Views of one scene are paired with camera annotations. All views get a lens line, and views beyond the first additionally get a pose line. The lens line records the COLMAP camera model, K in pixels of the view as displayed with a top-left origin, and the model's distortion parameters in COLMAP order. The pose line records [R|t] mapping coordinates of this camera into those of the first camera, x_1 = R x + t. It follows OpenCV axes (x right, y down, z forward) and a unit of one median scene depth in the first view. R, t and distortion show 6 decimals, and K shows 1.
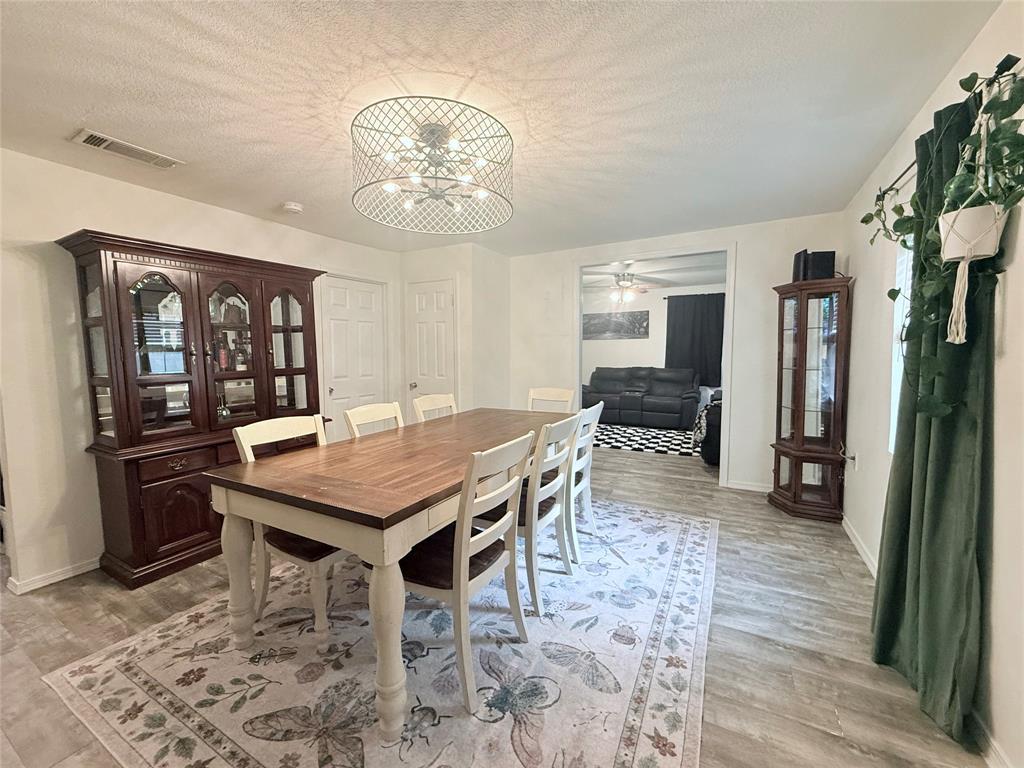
lens RADIAL K [[406.8, 0, 509.7], [0, 406.8, 383.2], [0, 0, 1]] dist [-0.004141, 0.000333]
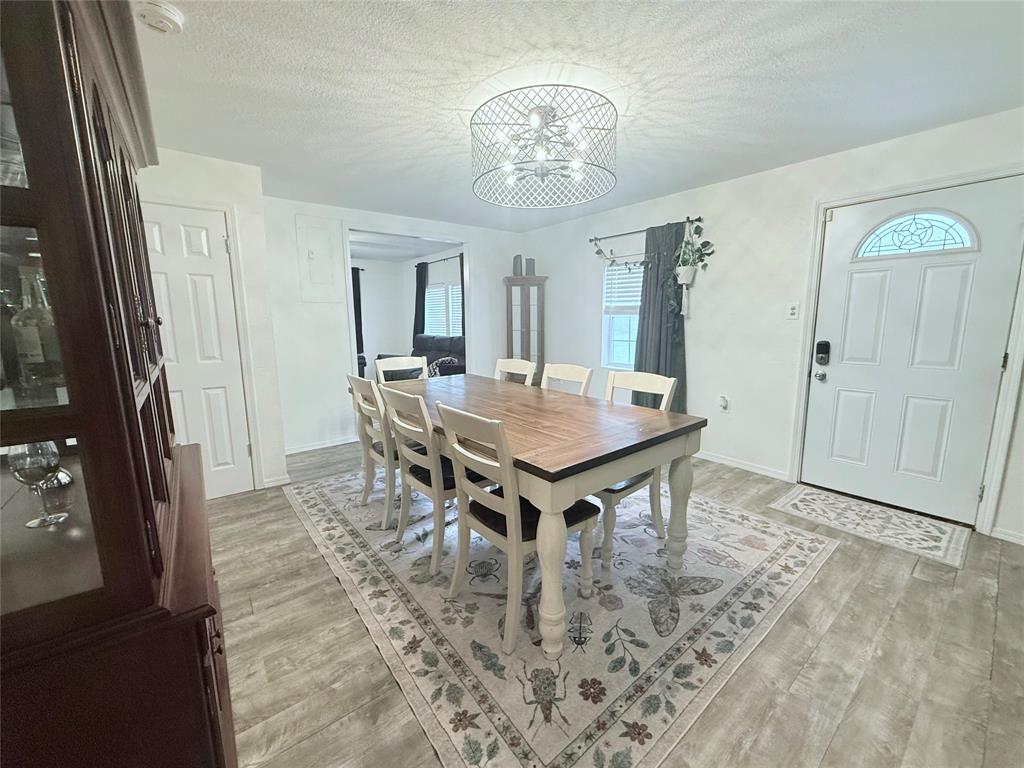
lens RADIAL K [[401.6, 0, 524.3], [0, 401.6, 380.0], [0, 0, 1]] dist [-0.001924, -0.000089]
pose [[0.382750, -0.135275, 0.913895, -1.212730], [0.078904, 0.990394, 0.113552, -0.035108], [-0.920476, 0.028648, 0.389747, 0.615031]]
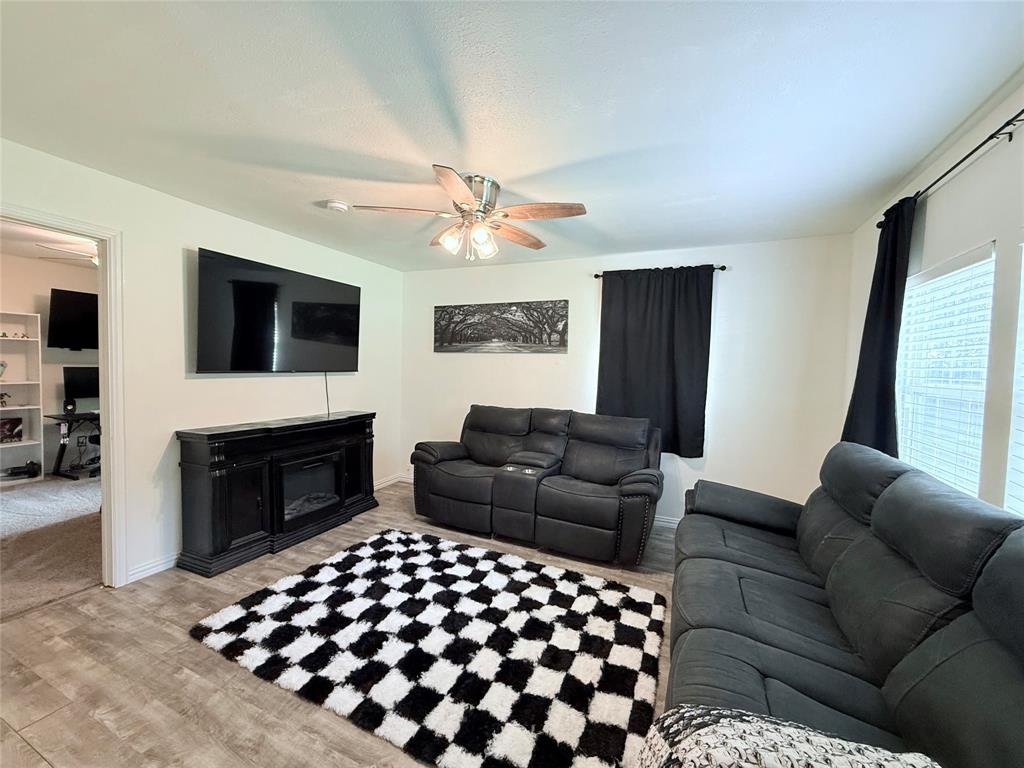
lens RADIAL K [[406.8, 0, 509.7], [0, 406.8, 383.2], [0, 0, 1]] dist [-0.004141, 0.000333]
pose [[0.996191, 0.036610, 0.079143, 0.902717], [-0.033496, 0.998625, -0.040326, -0.197686], [-0.080511, 0.037522, 0.996047, 1.942889]]
